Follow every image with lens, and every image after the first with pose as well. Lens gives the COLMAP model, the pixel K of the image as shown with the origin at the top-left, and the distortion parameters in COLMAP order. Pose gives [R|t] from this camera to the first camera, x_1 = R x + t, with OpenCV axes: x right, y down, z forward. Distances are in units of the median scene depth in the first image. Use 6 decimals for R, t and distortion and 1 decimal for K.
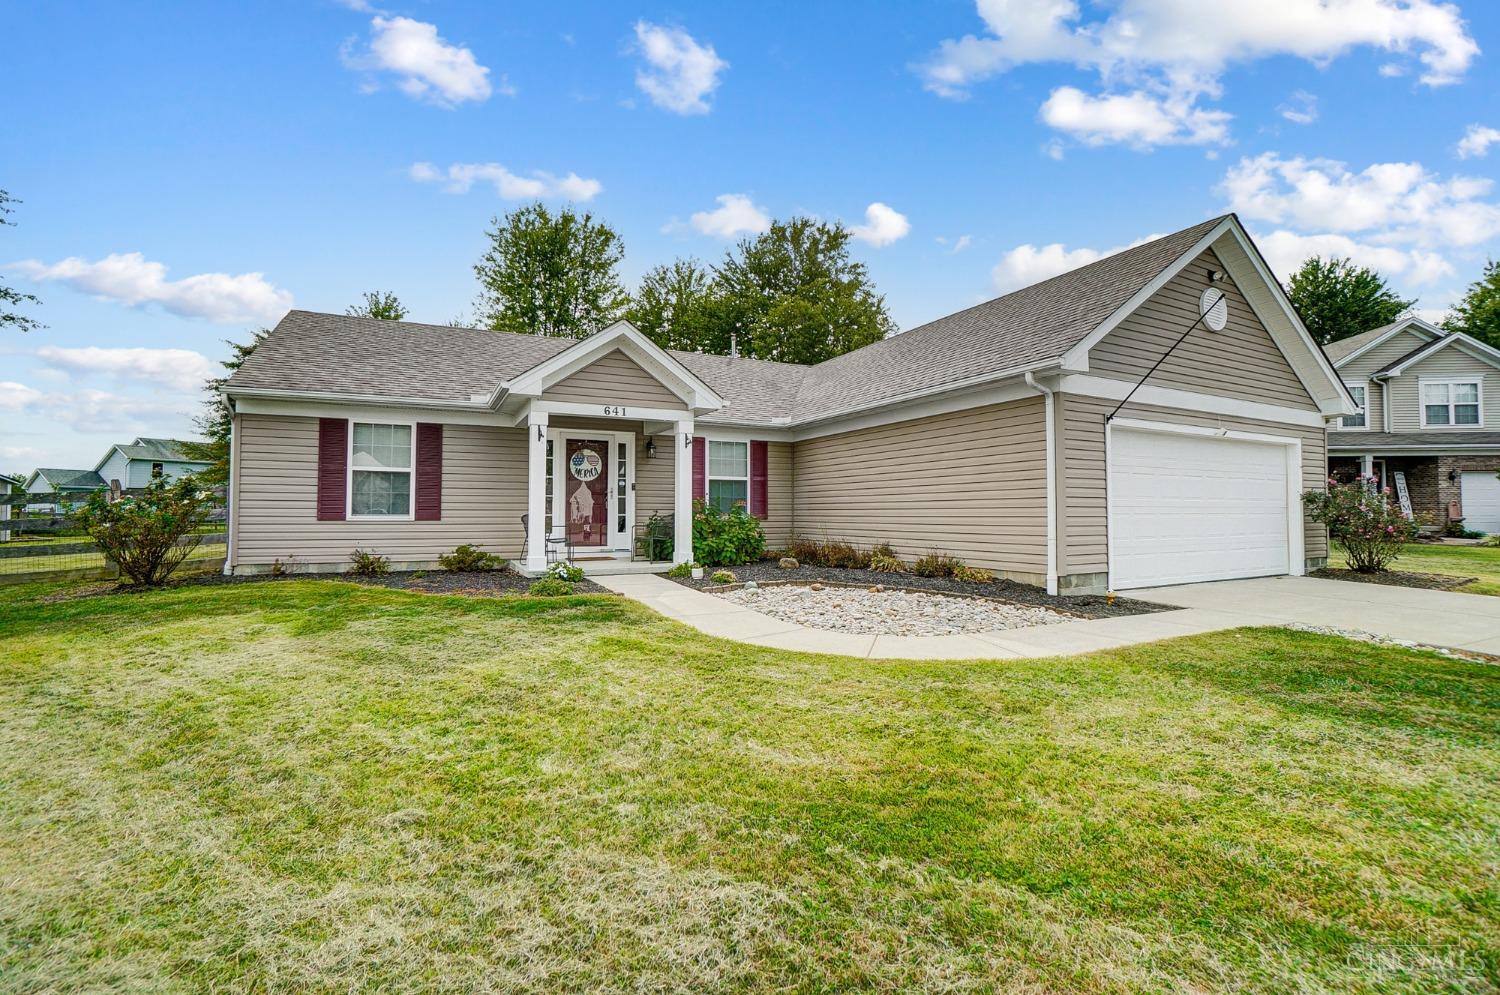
lens RADIAL K [[661.8, 0, 735.0], [0, 661.8, 501.5], [0, 0, 1]] dist [-0.069865, 0.023658]
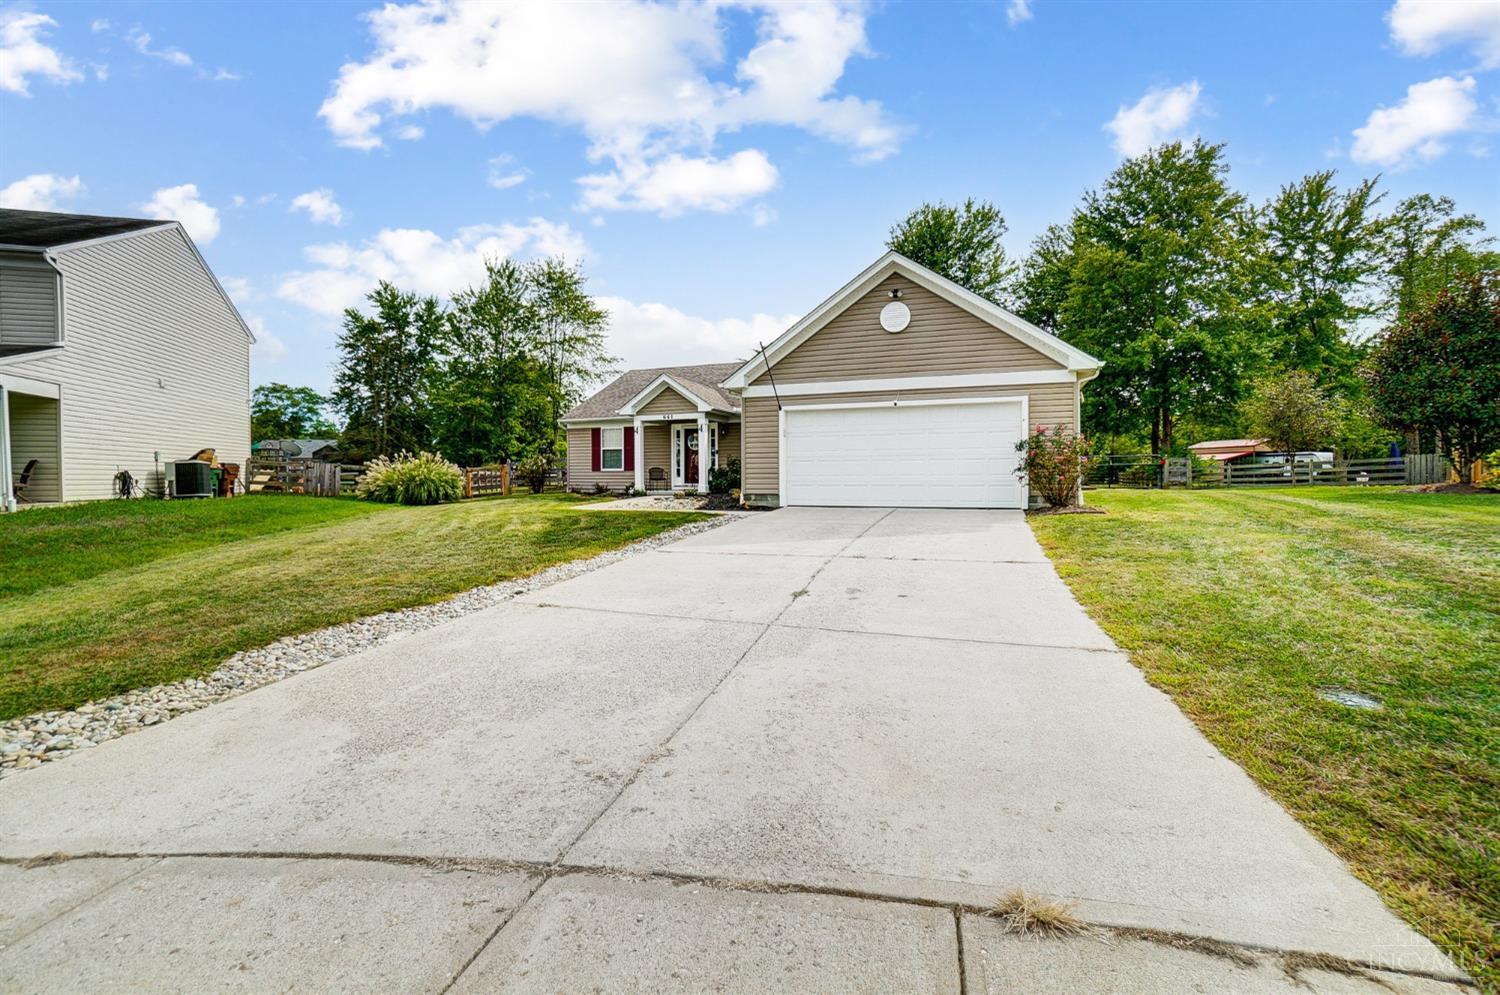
lens RADIAL K [[661.8, 0, 735.0], [0, 661.8, 501.5], [0, 0, 1]] dist [-0.069865, 0.023658]
pose [[0.670305, 0.024268, -0.741689, 1.293123], [0.019146, 0.998567, 0.049976, 0.025330], [0.741839, -0.047700, 0.668880, -0.216482]]
